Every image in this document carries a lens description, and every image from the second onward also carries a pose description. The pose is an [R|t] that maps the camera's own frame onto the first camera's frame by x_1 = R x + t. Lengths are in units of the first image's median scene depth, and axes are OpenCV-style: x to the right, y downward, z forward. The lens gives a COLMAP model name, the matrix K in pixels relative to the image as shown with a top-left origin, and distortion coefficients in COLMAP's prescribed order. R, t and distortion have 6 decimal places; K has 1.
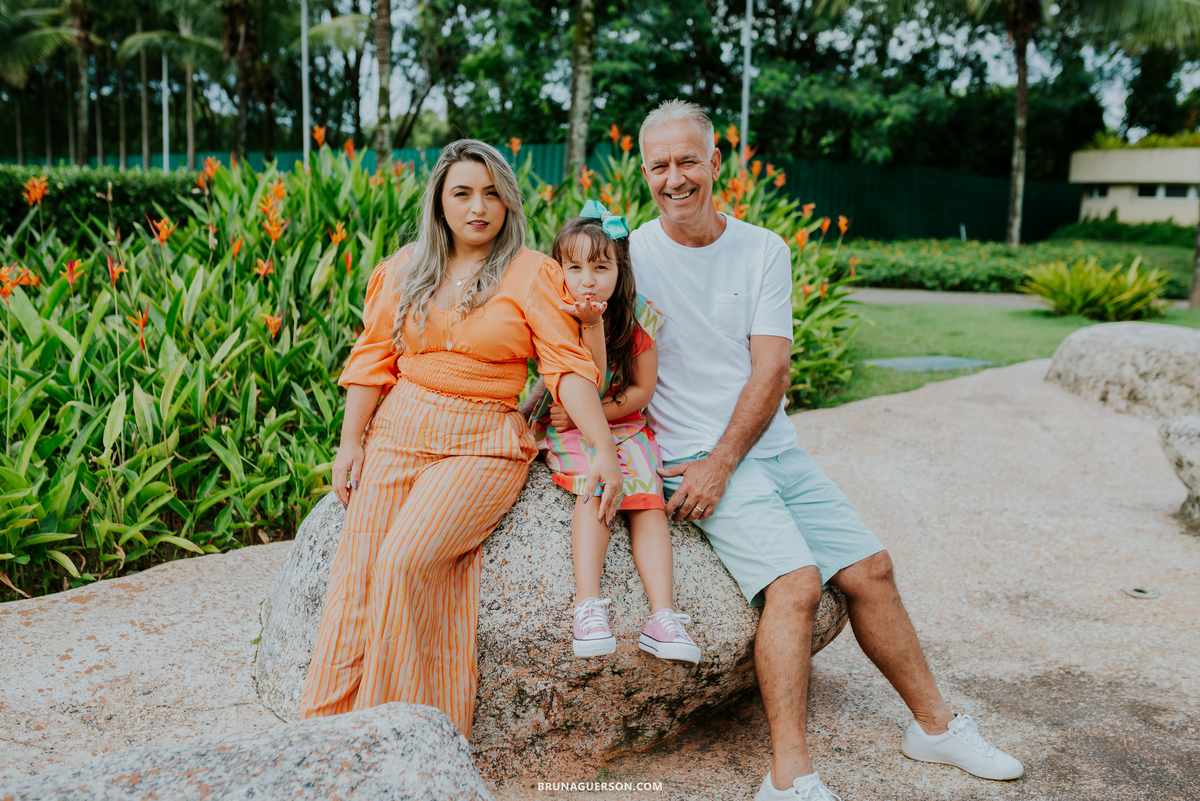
lens RADIAL K [[1188.0, 0, 615.5], [0, 1188.0, 418.1], [0, 0, 1]] dist [-0.033078, 0.011906]
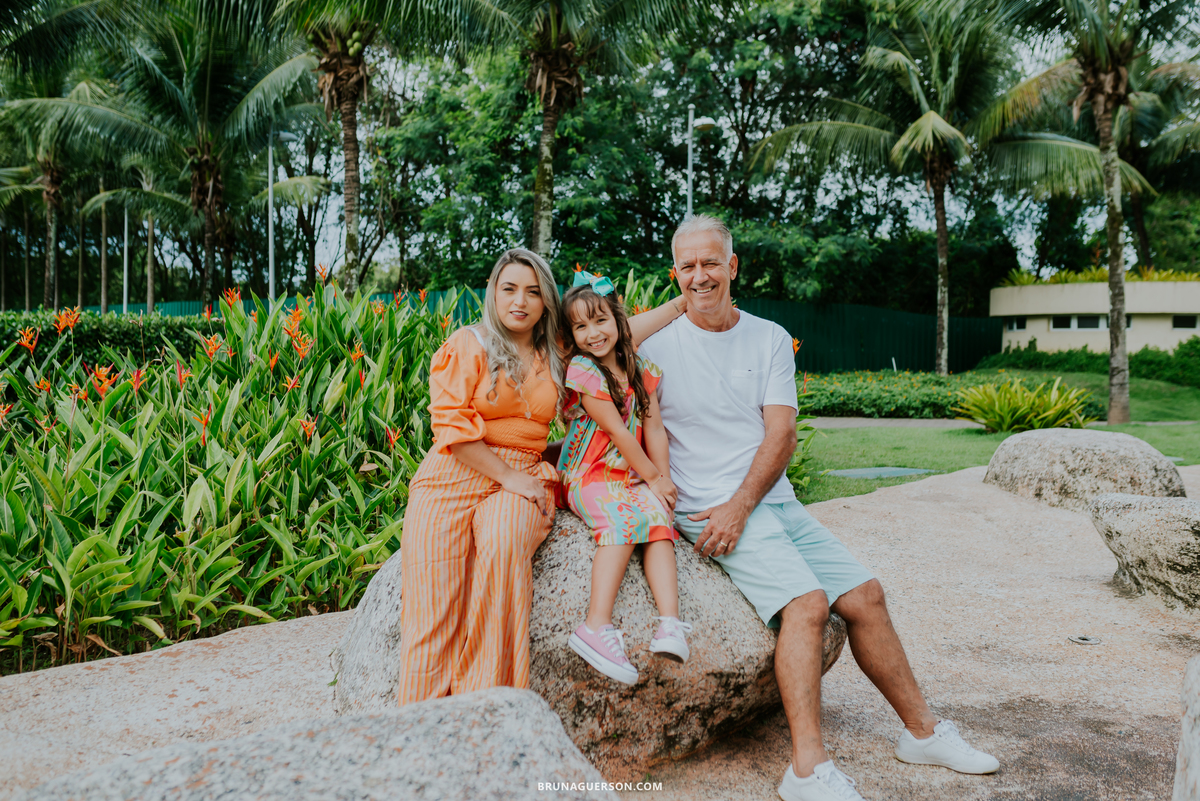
lens RADIAL K [[1188.0, 0, 615.5], [0, 1188.0, 418.1], [0, 0, 1]] dist [-0.033078, 0.011906]
pose [[0.998212, -0.020119, 0.056291, -0.066269], [0.026938, 0.992024, -0.123138, 0.060576], [-0.053364, 0.124434, 0.990792, -0.131188]]
